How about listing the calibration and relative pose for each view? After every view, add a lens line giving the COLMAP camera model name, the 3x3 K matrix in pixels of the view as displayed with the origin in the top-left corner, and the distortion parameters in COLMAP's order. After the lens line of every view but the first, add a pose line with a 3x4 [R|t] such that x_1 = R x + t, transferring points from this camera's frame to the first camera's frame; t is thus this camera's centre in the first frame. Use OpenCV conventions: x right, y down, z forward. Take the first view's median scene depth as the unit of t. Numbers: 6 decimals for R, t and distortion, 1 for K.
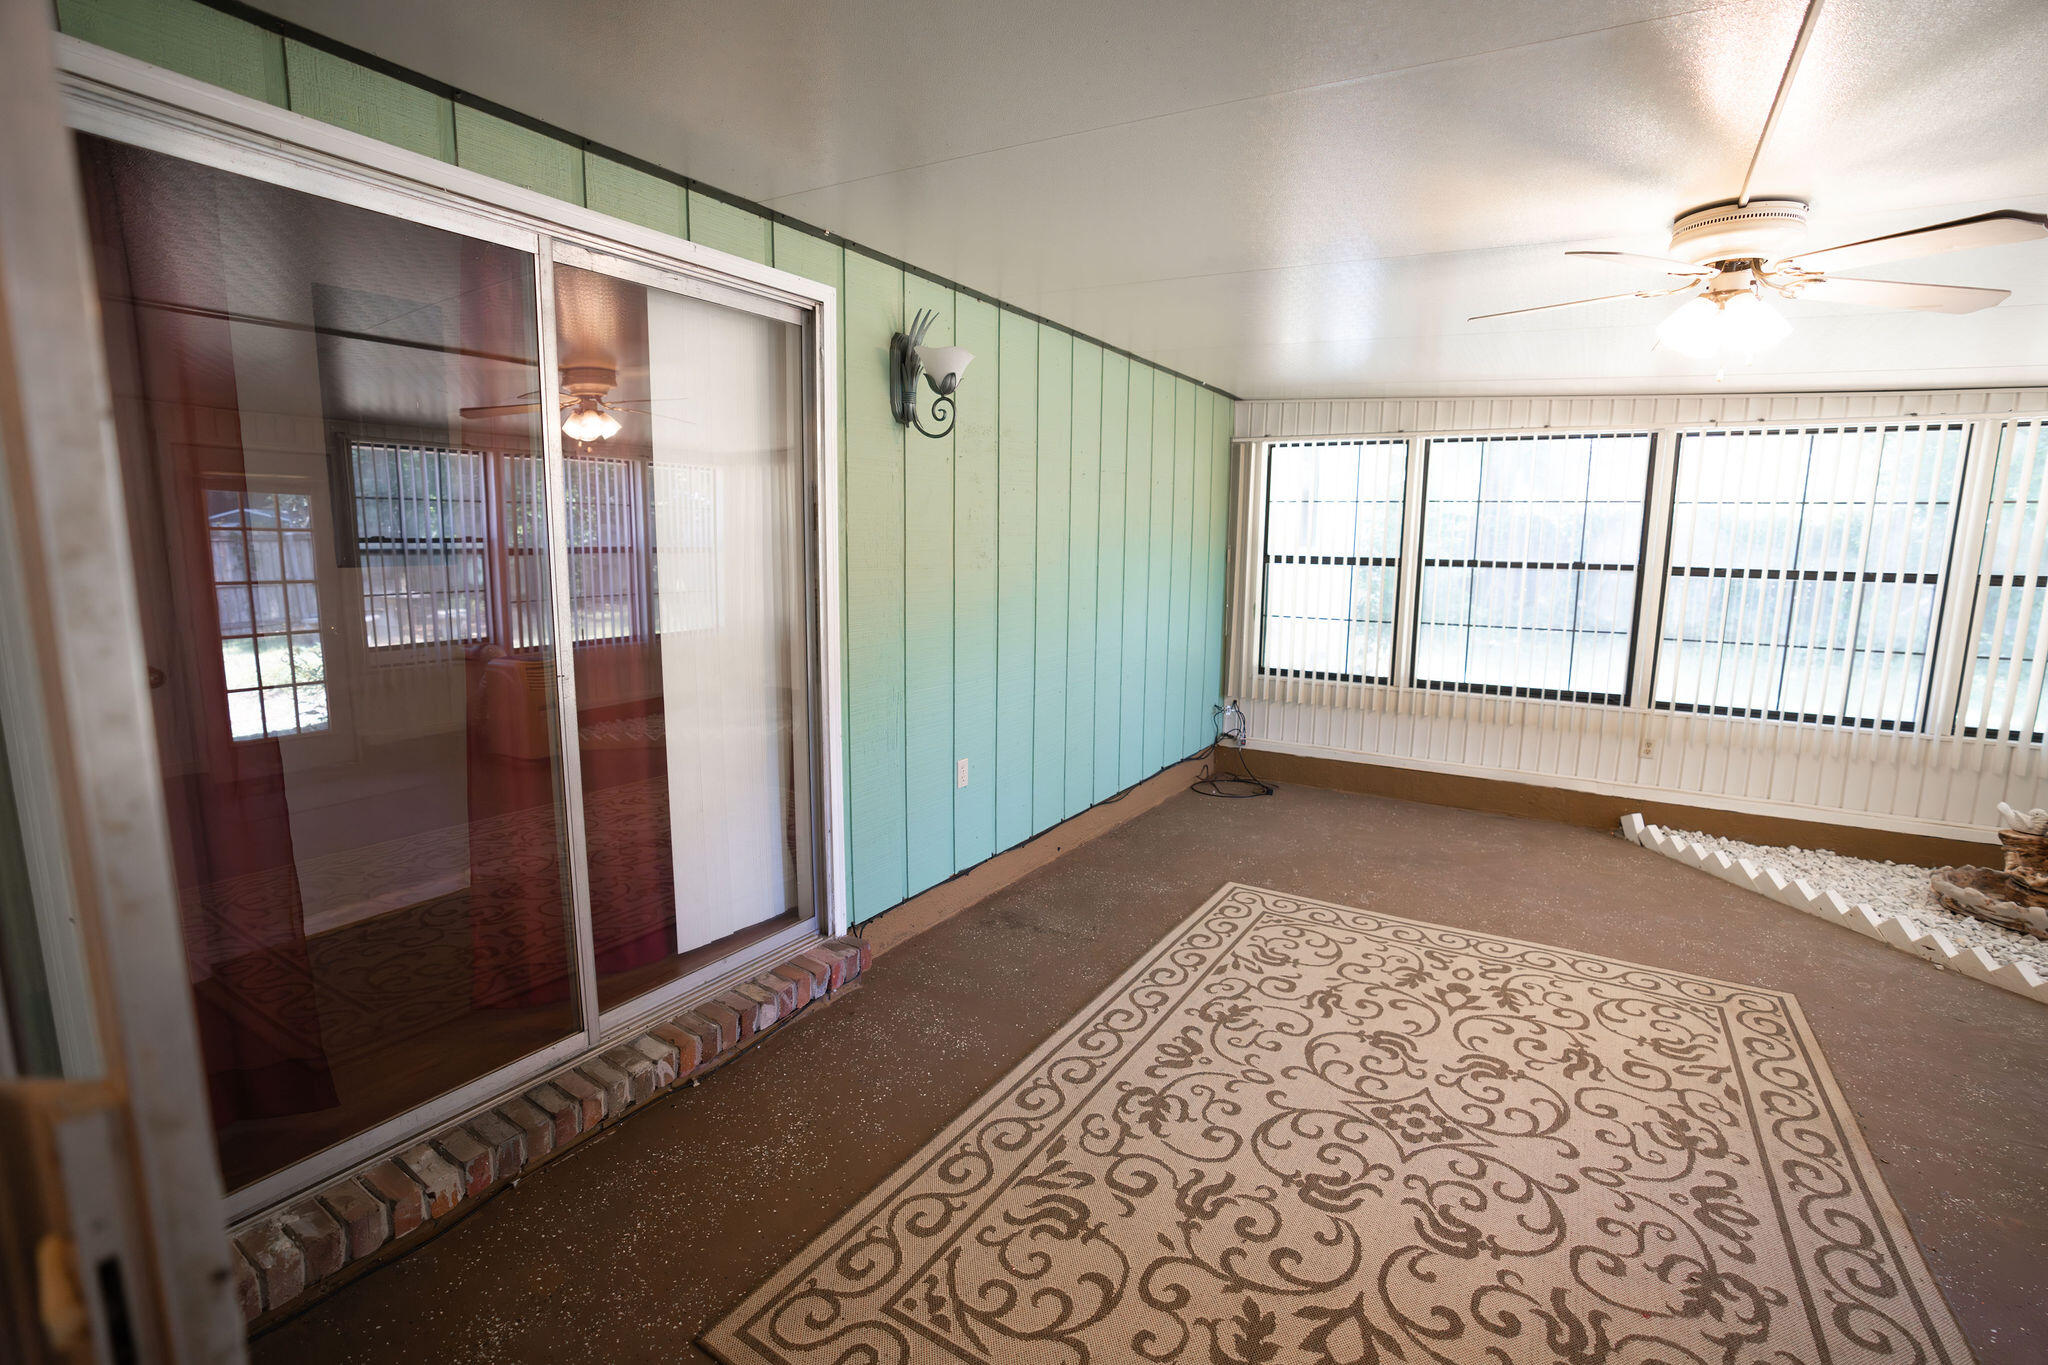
lens RADIAL K [[943.7, 0, 1022.7], [0, 943.7, 687.2], [0, 0, 1]] dist [-0.065843, 0.020525]
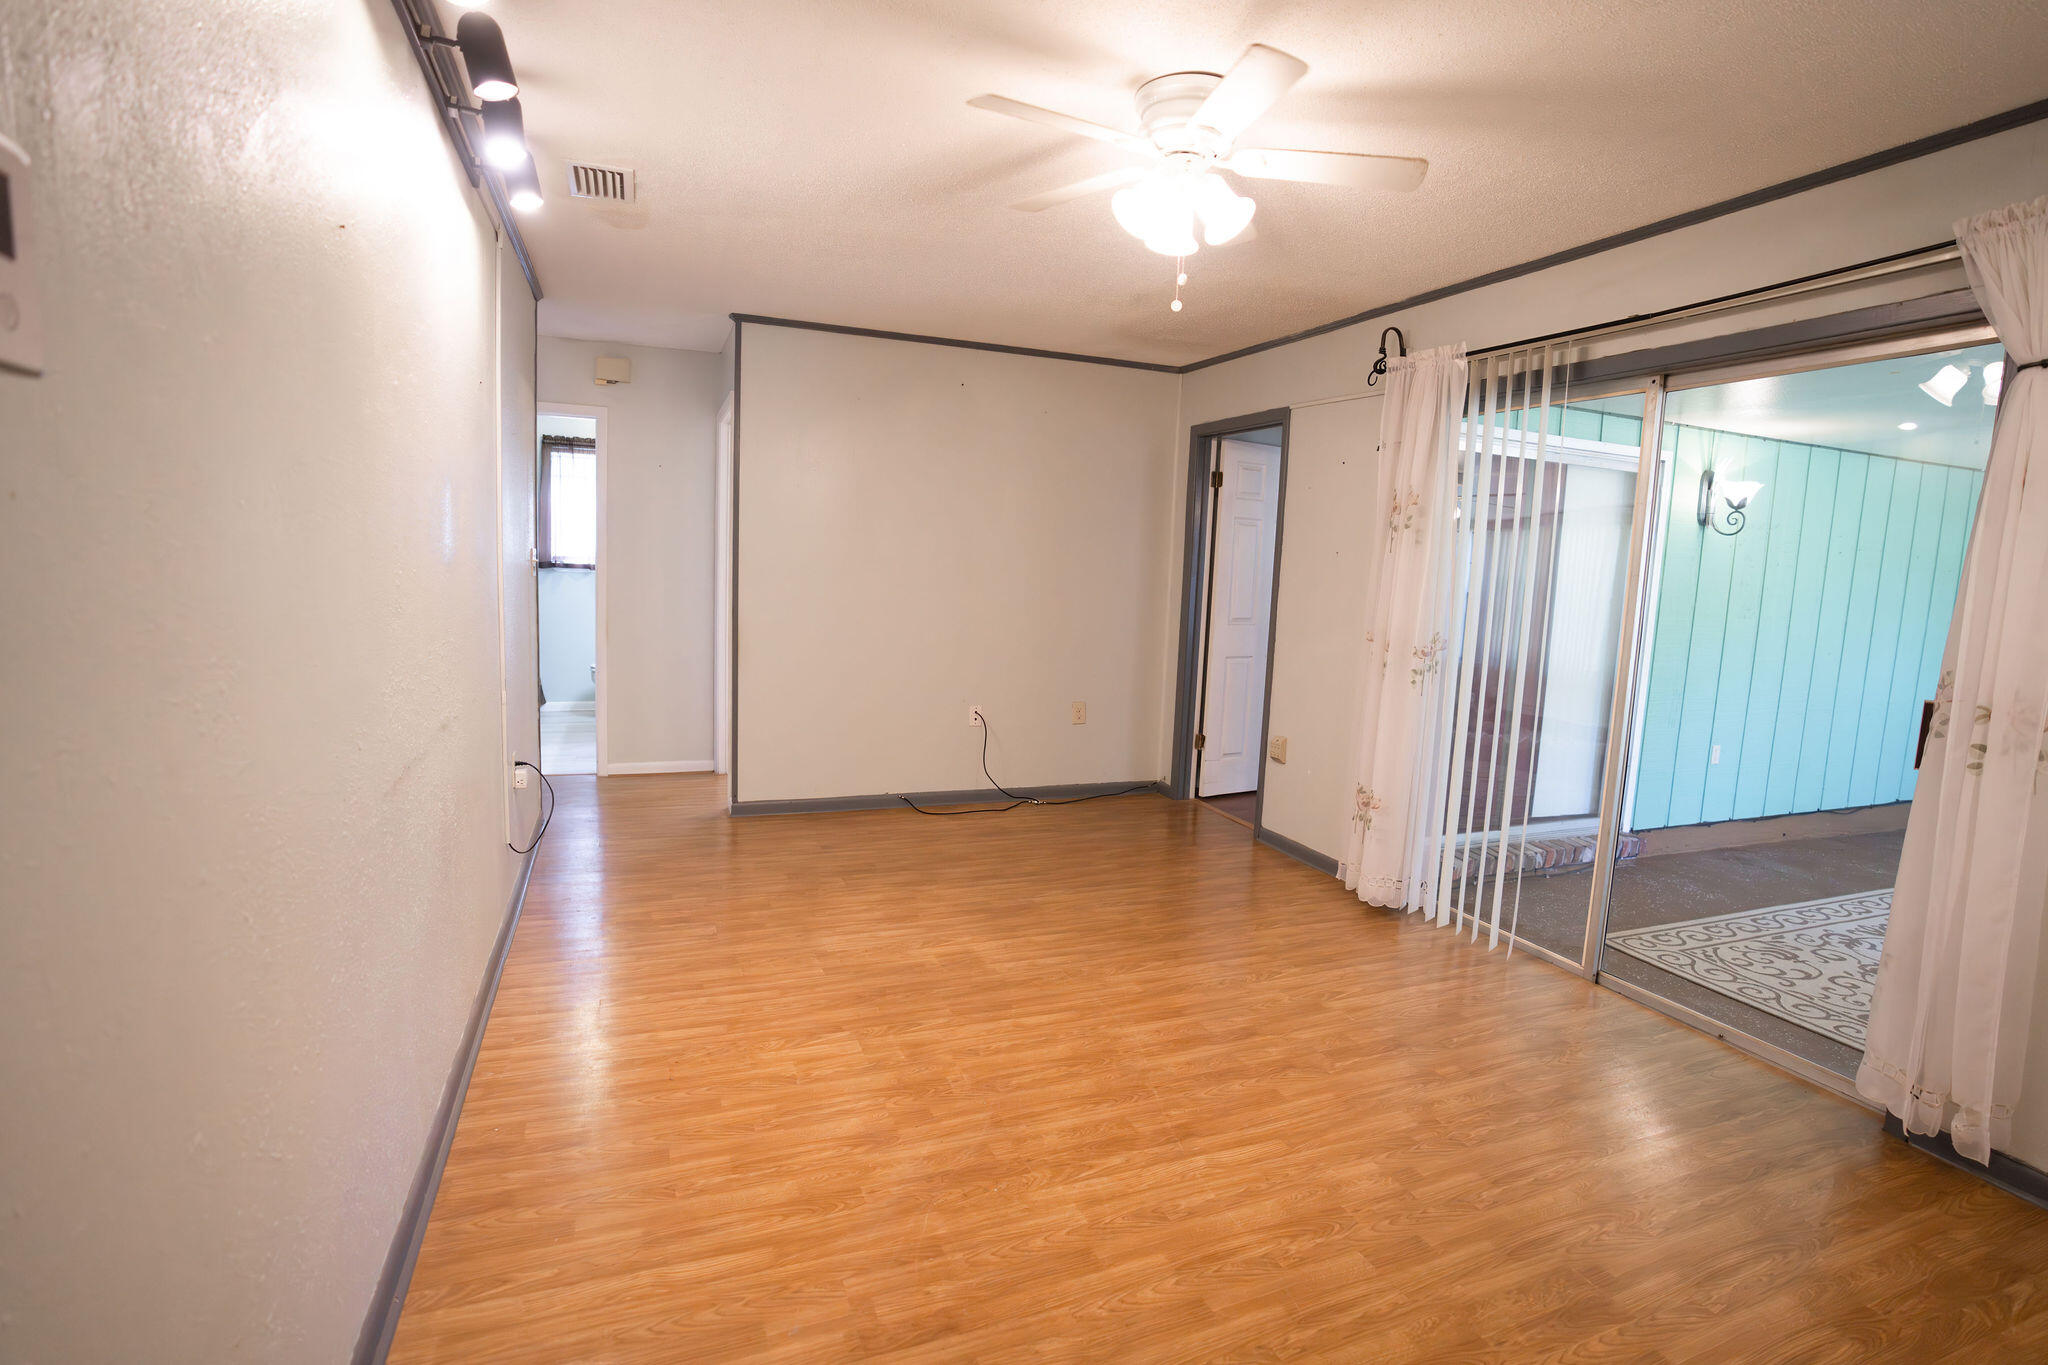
lens RADIAL K [[943.7, 0, 1022.7], [0, 943.7, 687.2], [0, 0, 1]] dist [-0.065843, 0.020525]
pose [[0.788403, 0.083997, -0.609397, -0.080782], [-0.116153, 0.993141, -0.013381, 0.192153], [0.604094, 0.081333, 0.792752, -1.223579]]
